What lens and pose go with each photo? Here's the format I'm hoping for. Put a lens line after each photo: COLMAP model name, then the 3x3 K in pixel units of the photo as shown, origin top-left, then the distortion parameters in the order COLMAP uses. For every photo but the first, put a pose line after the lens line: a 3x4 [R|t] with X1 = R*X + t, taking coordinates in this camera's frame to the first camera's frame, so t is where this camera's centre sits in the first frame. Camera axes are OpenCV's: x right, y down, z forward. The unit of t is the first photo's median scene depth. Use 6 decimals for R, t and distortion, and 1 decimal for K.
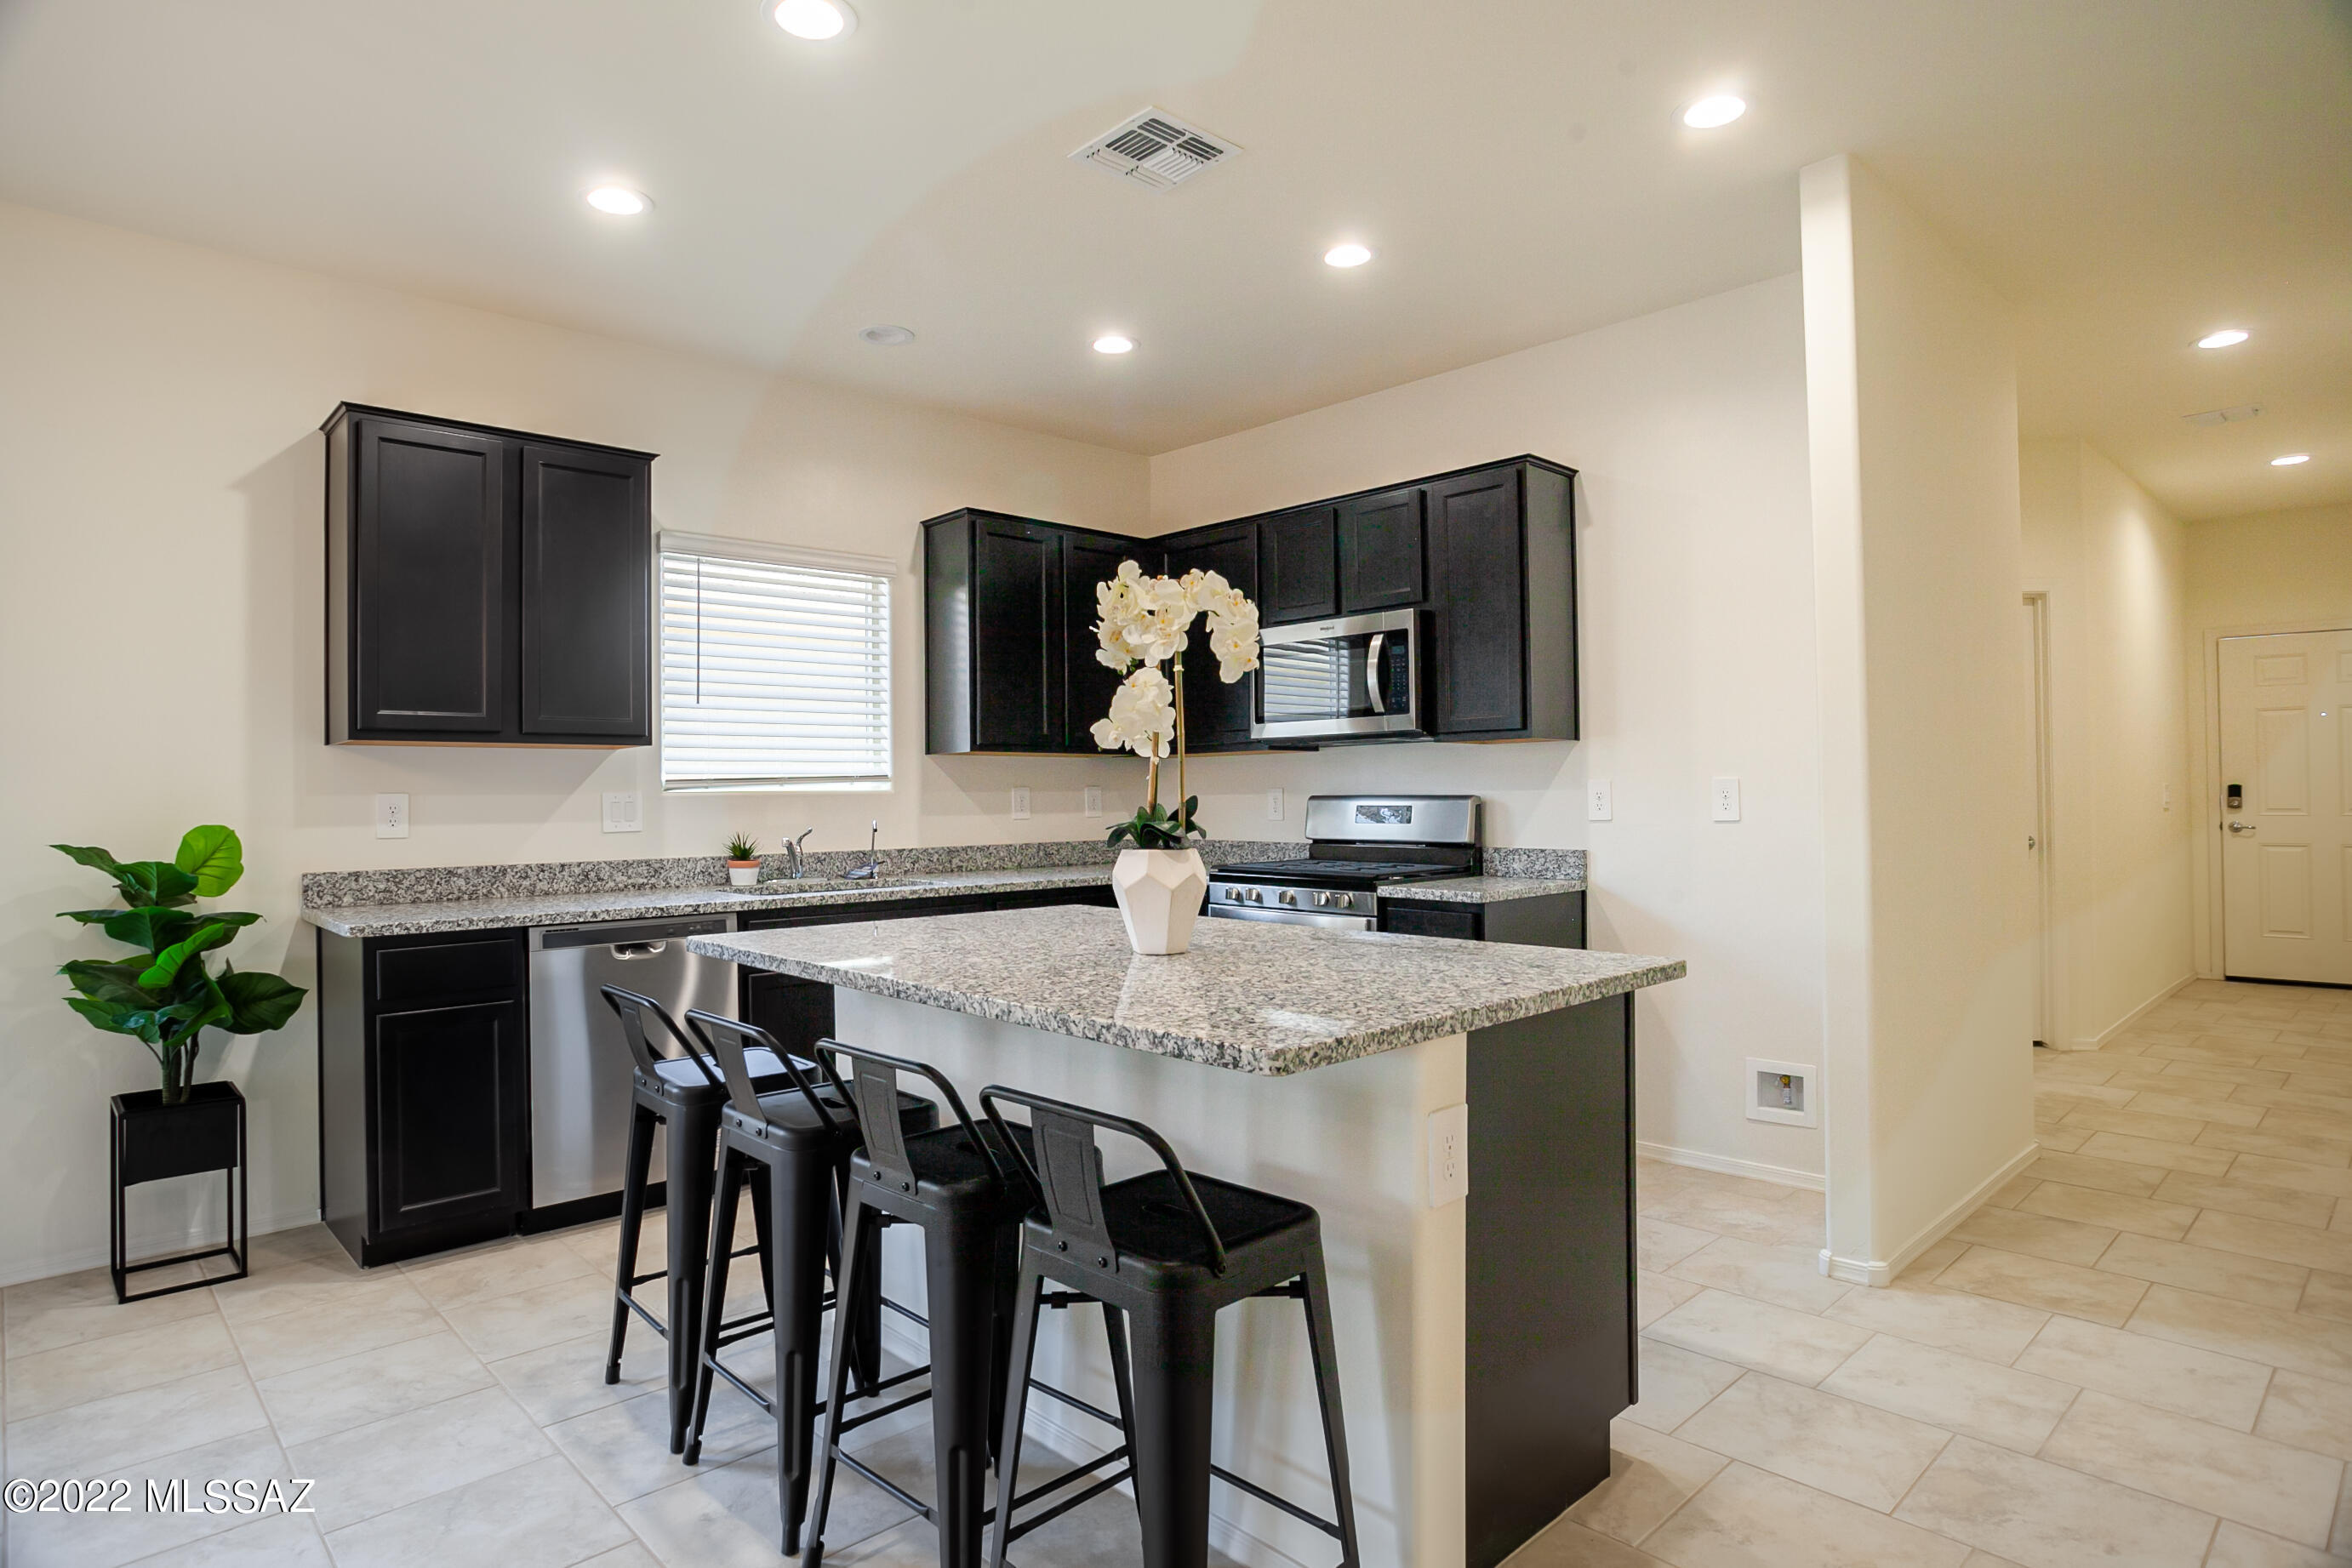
lens RADIAL K [[1301.3, 0, 1191.1], [0, 1301.3, 786.9], [0, 0, 1]] dist [-0.058940, 0.034914]
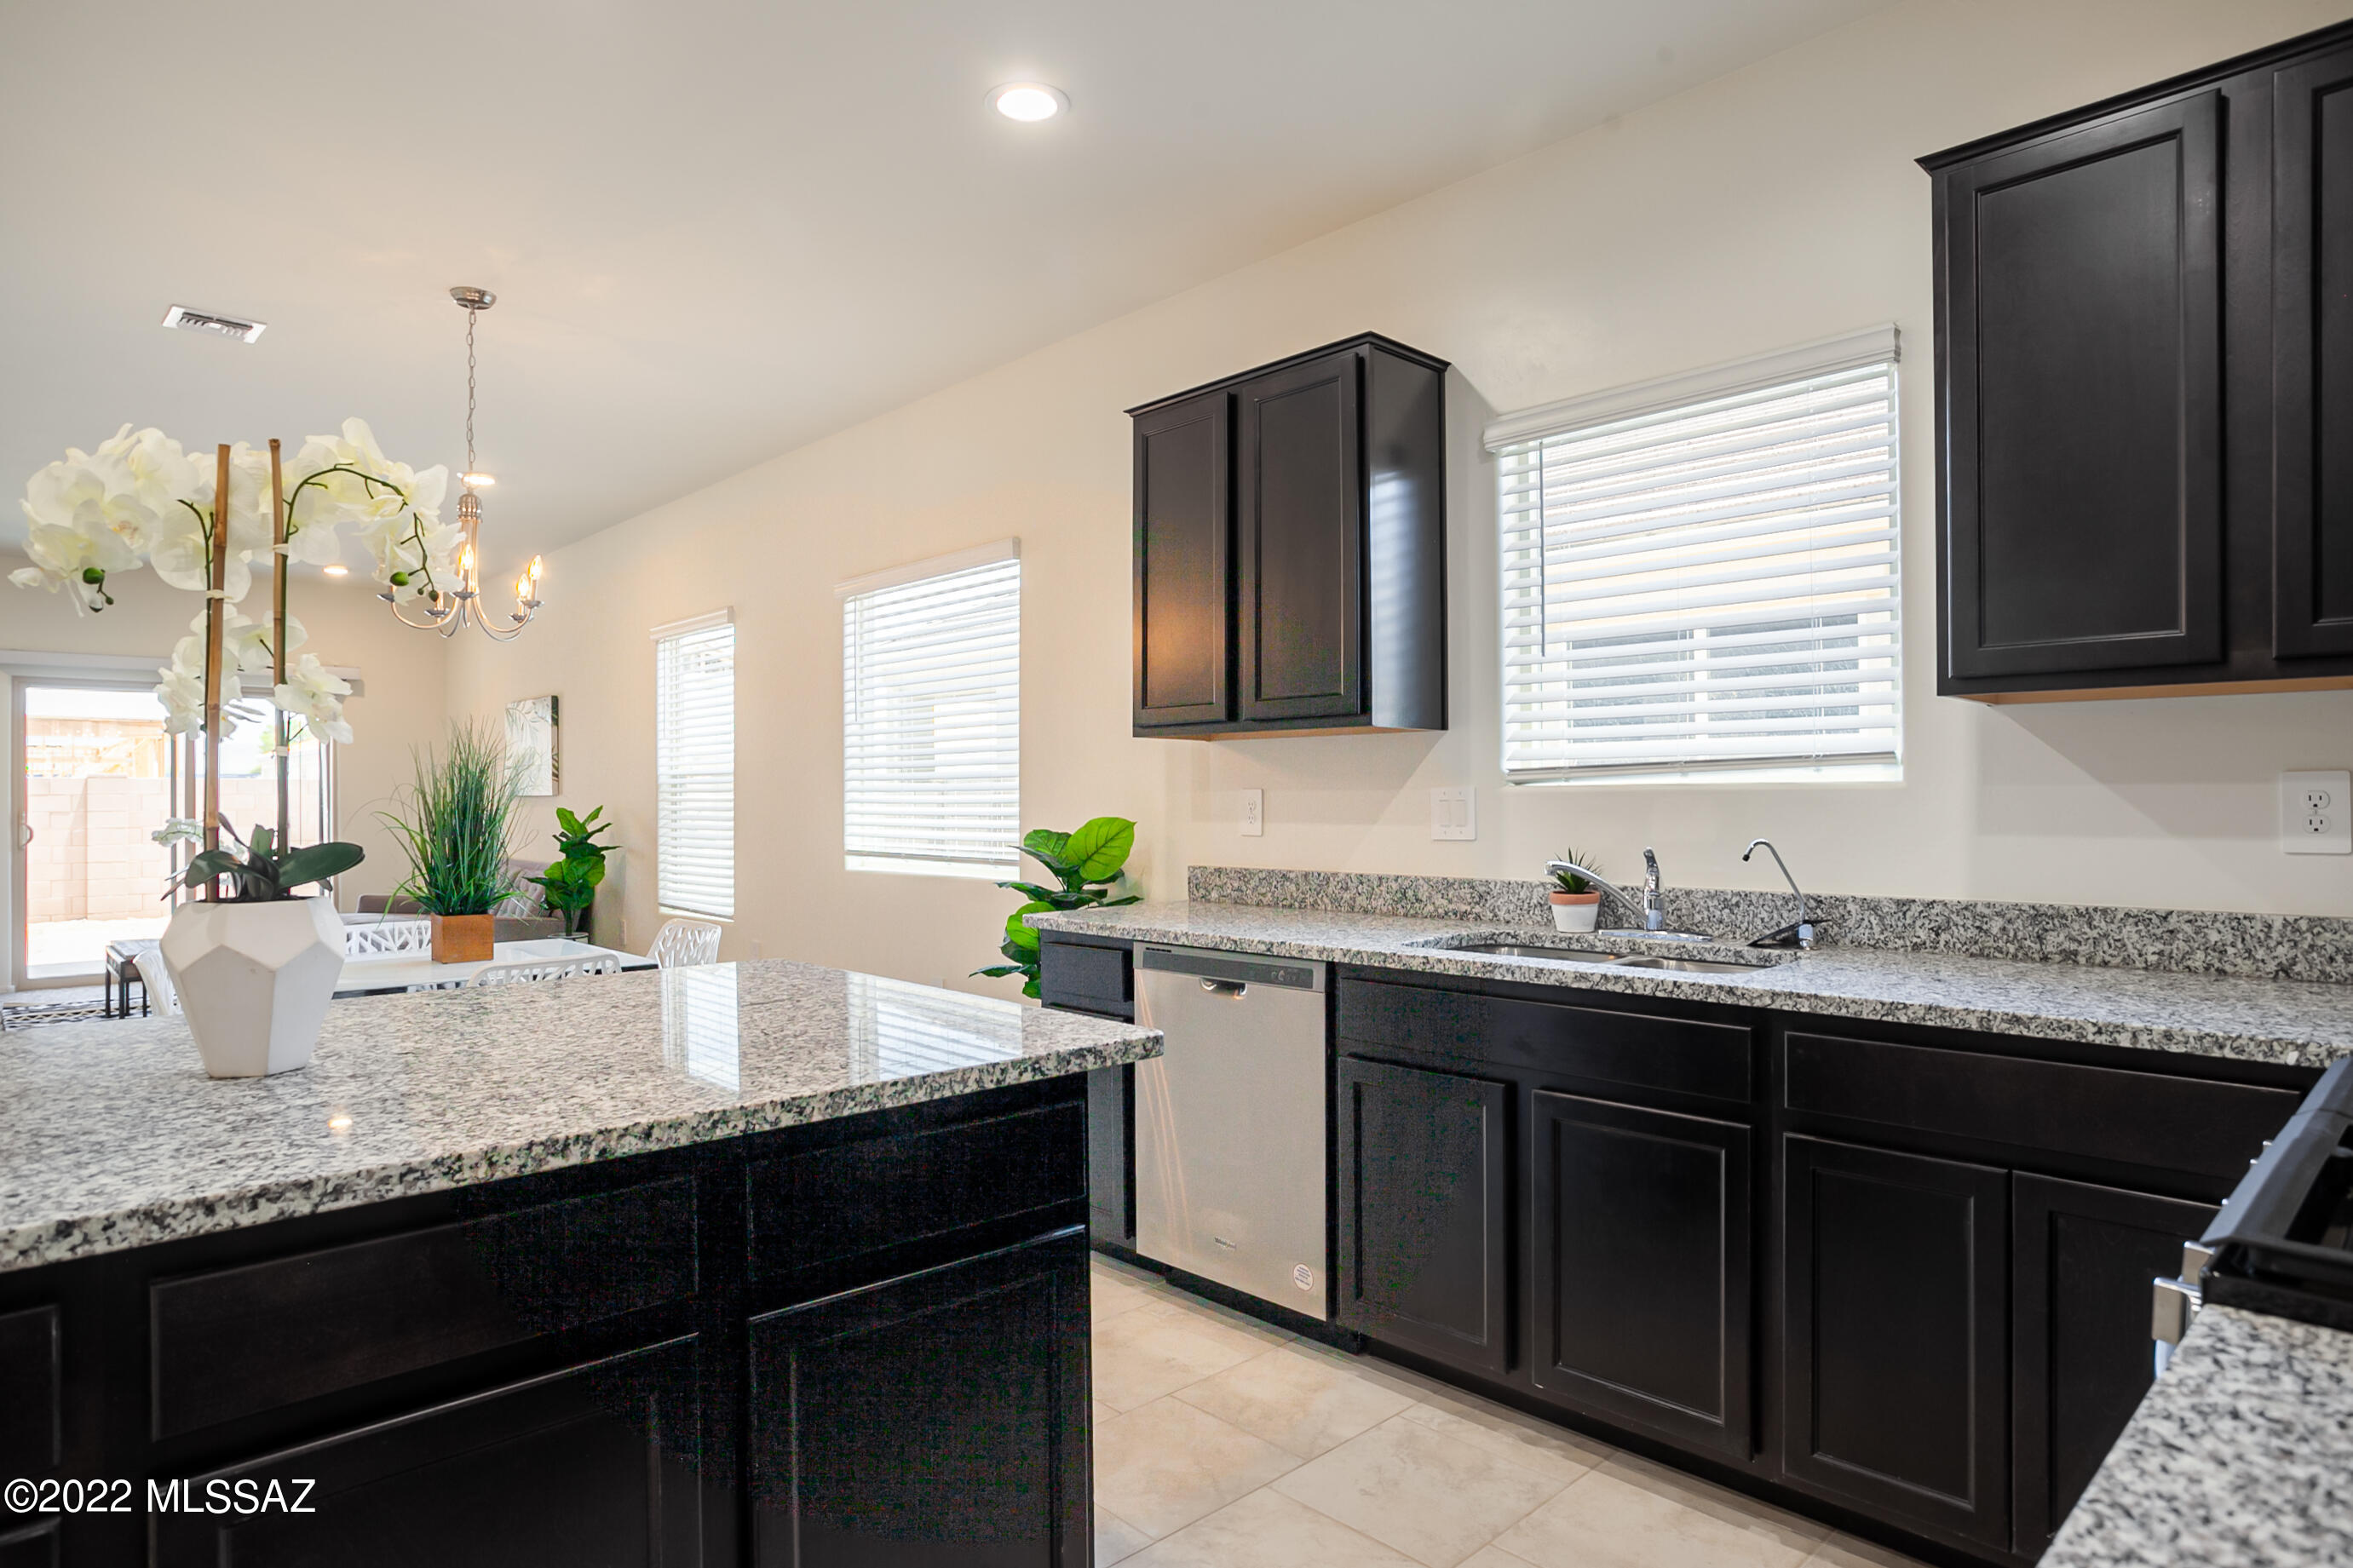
lens RADIAL K [[1301.8, 0, 1191.6], [0, 1301.8, 786.9], [0, 0, 1]] dist [-0.058940, 0.034914]
pose [[0.001880, 0.001557, -0.999997, 0.306478], [0.009820, 0.999951, 0.001575, 0.001438], [0.999950, -0.009823, 0.001864, 0.832196]]
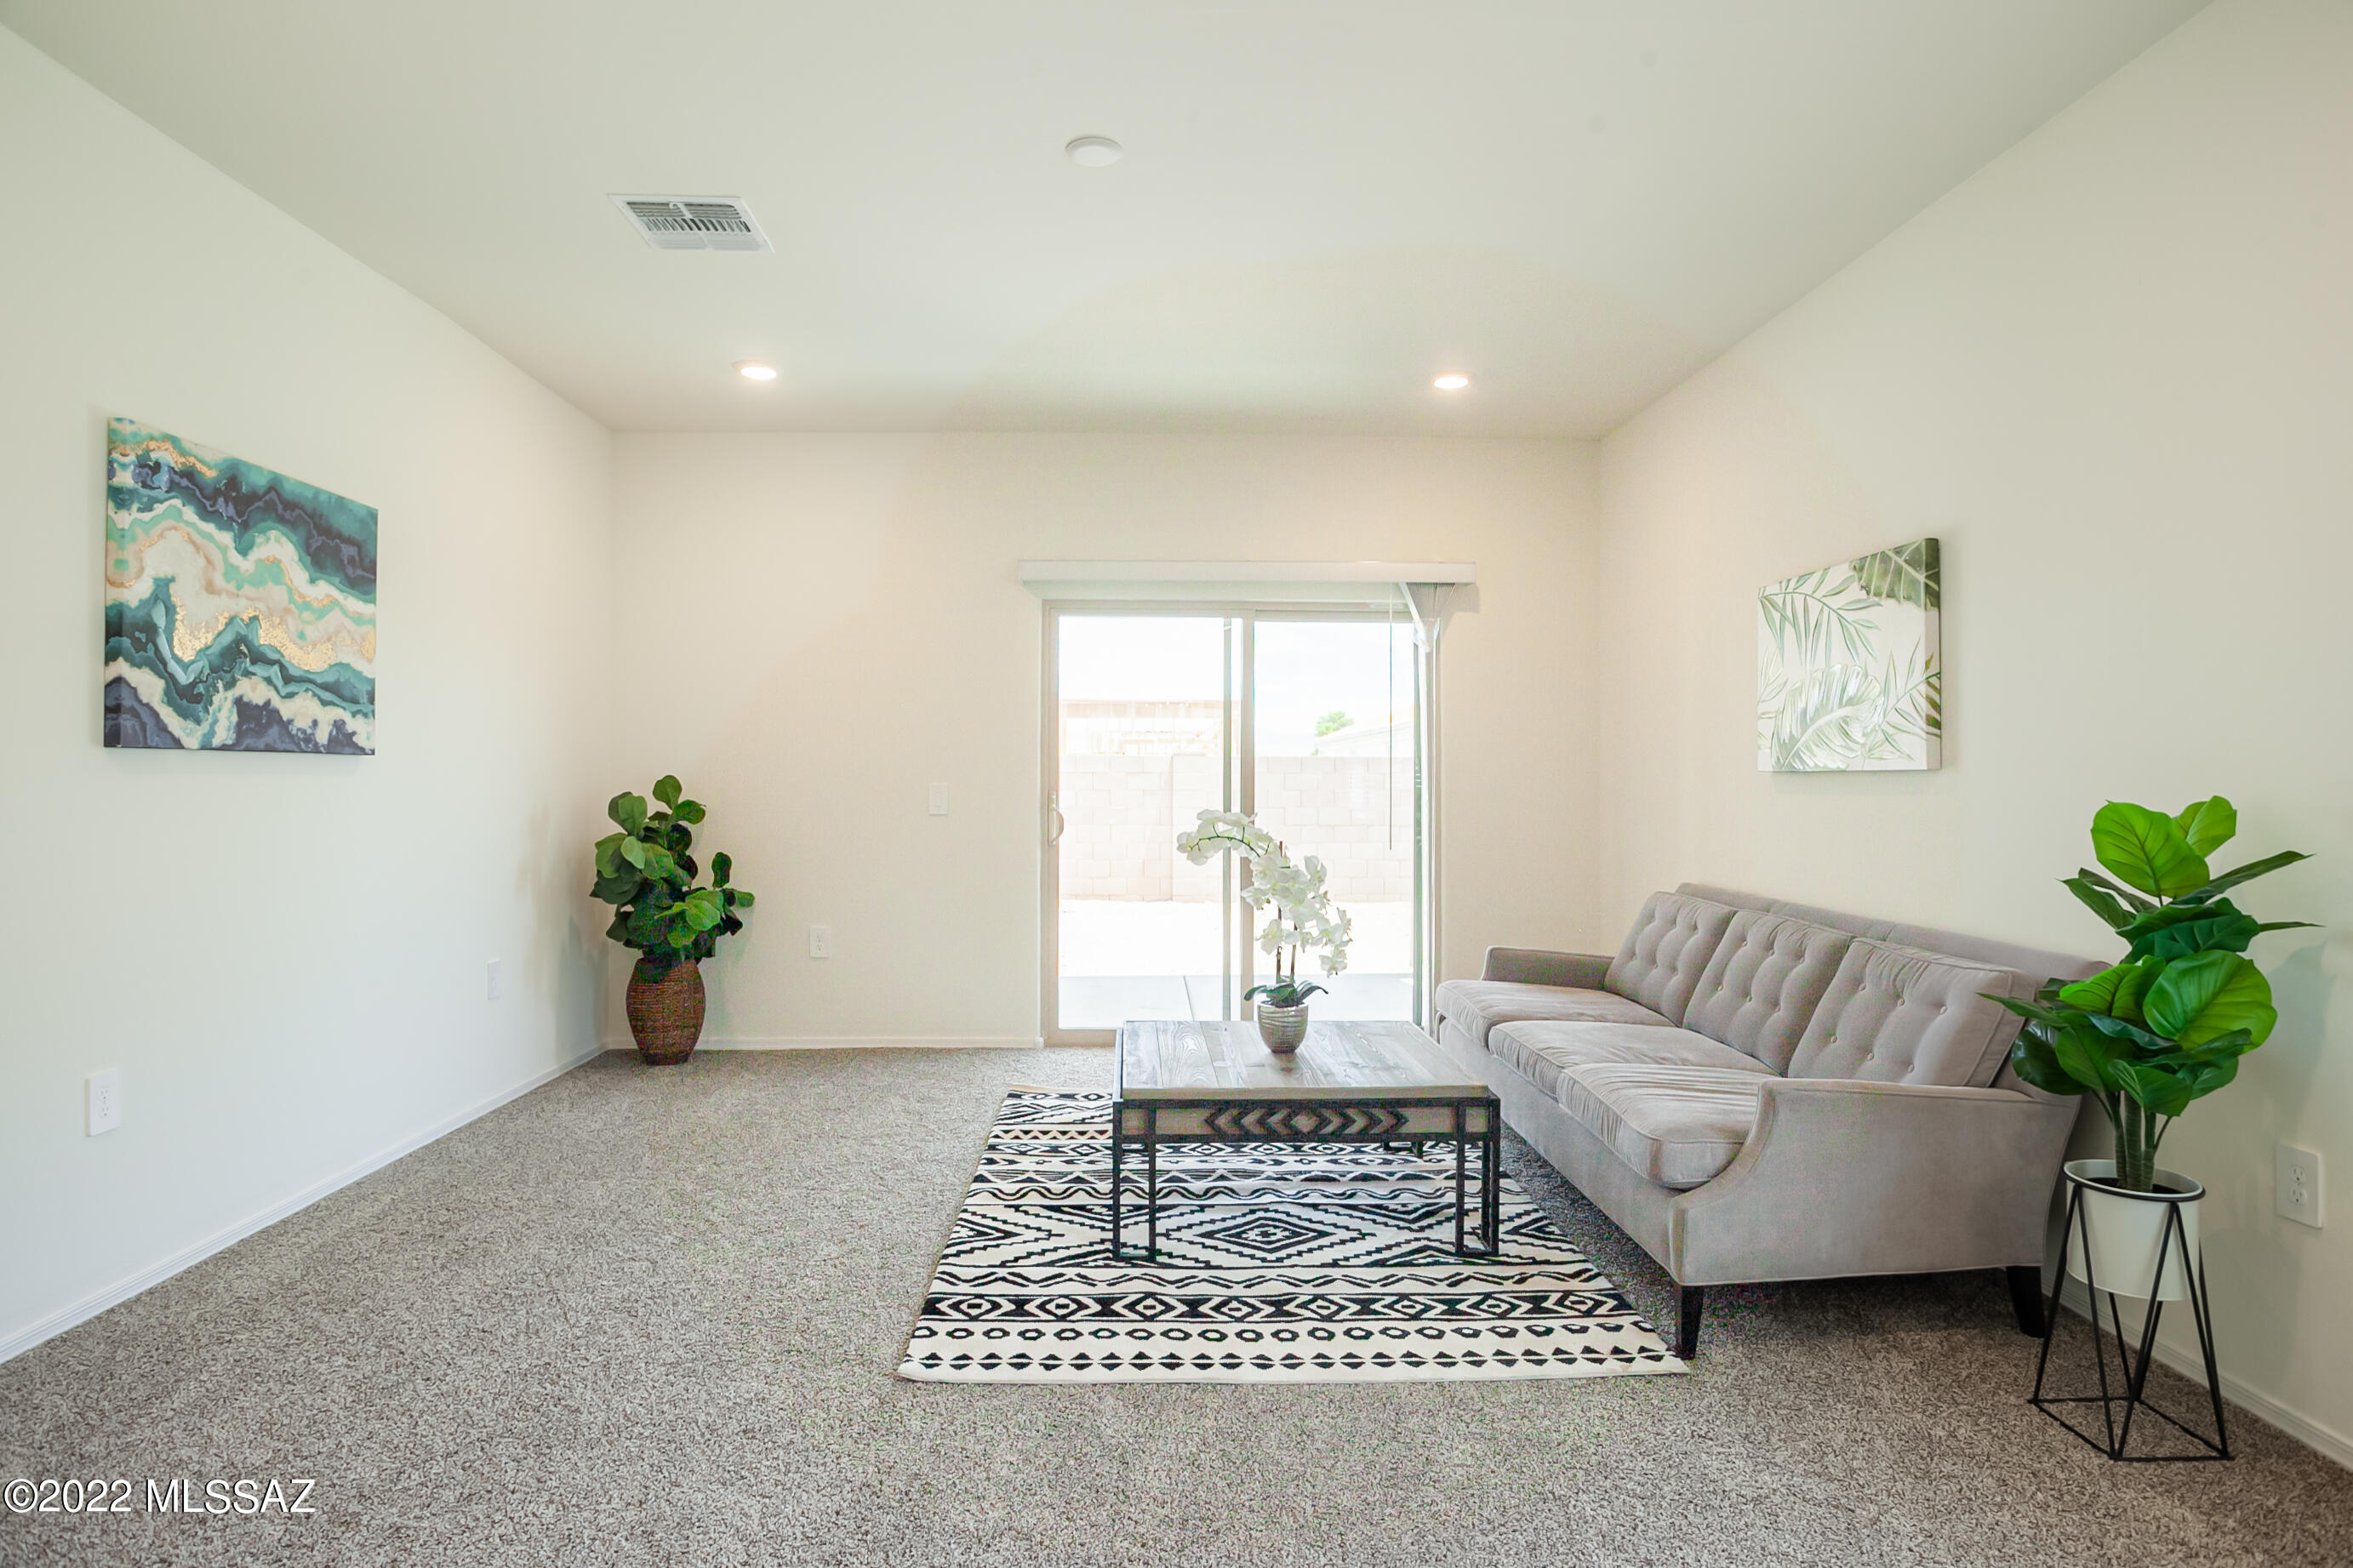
lens RADIAL K [[1328.9, 0, 1119.6], [0, 1328.9, 776.2], [0, 0, 1]] dist [-0.059731, 0.035092]
pose [[-0.699179, 0.008350, -0.714898, -0.611480], [0.012034, 0.999928, -0.000090, 0.007582], [0.714846, -0.008666, -0.699228, 0.138838]]
